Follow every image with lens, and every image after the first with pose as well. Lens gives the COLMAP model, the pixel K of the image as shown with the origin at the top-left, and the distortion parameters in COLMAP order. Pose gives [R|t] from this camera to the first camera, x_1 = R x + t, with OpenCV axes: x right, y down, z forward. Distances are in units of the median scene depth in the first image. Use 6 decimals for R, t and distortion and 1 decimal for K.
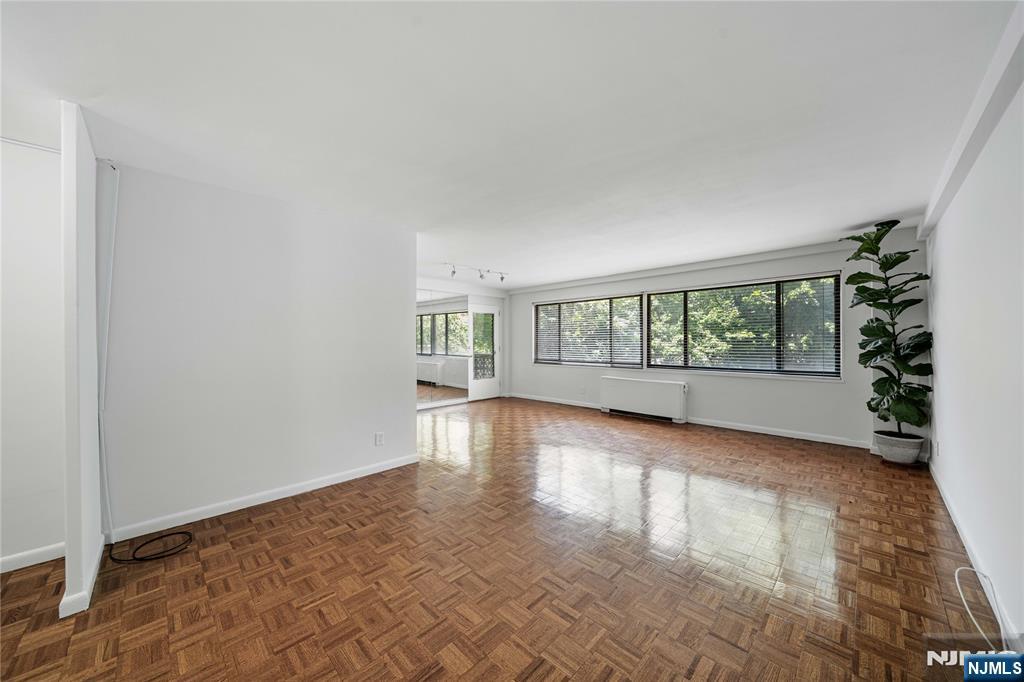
lens RADIAL K [[359.1, 0, 514.7], [0, 359.1, 338.9], [0, 0, 1]] dist [0.001088, 0.000062]
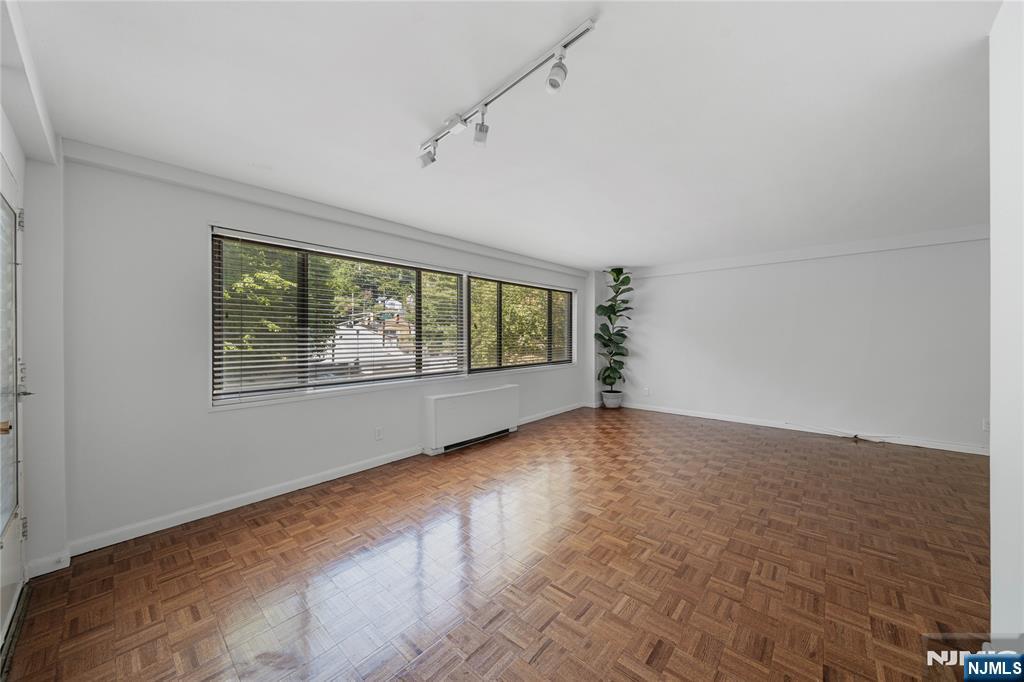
lens RADIAL K [[359.1, 0, 516.8], [0, 359.1, 336.5], [0, 0, 1]] dist [0.001088, 0.000062]
pose [[-0.065230, 0.011717, 0.997801, -0.410495], [0.005868, 0.999918, -0.011358, 0.011531], [-0.997853, 0.005115, -0.065293, 1.008359]]
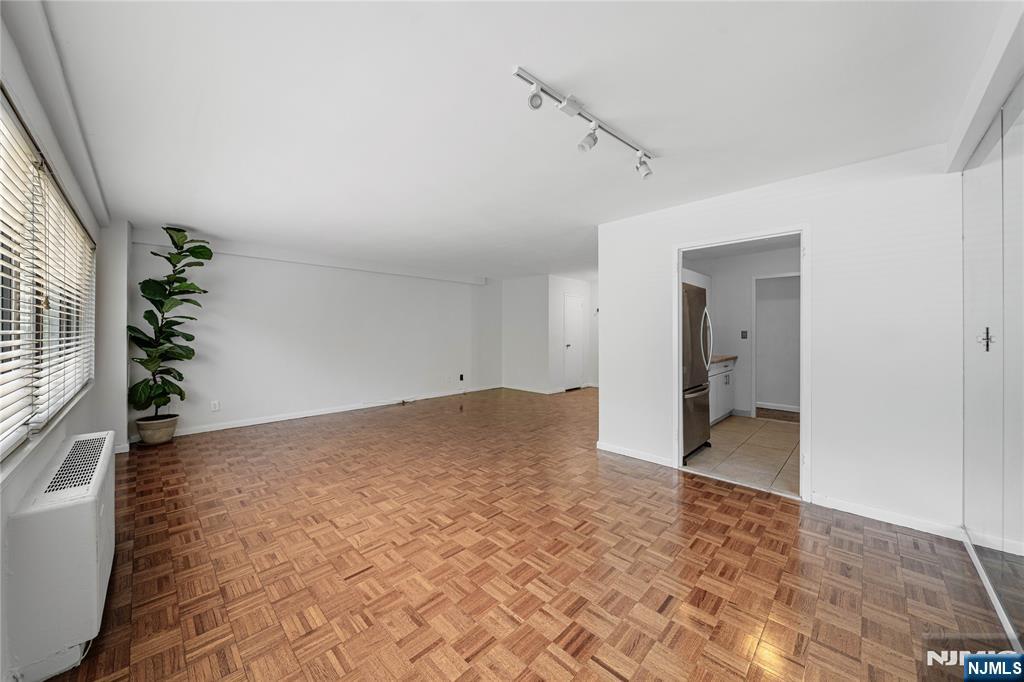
lens RADIAL K [[359.1, 0, 514.4], [0, 359.1, 335.1], [0, 0, 1]] dist [0.001088, 0.000062]
pose [[-0.999885, 0.006181, -0.013842, -0.014871], [0.006060, 0.999944, 0.008721, 0.006712], [0.013896, 0.008636, -0.999866, 1.363288]]
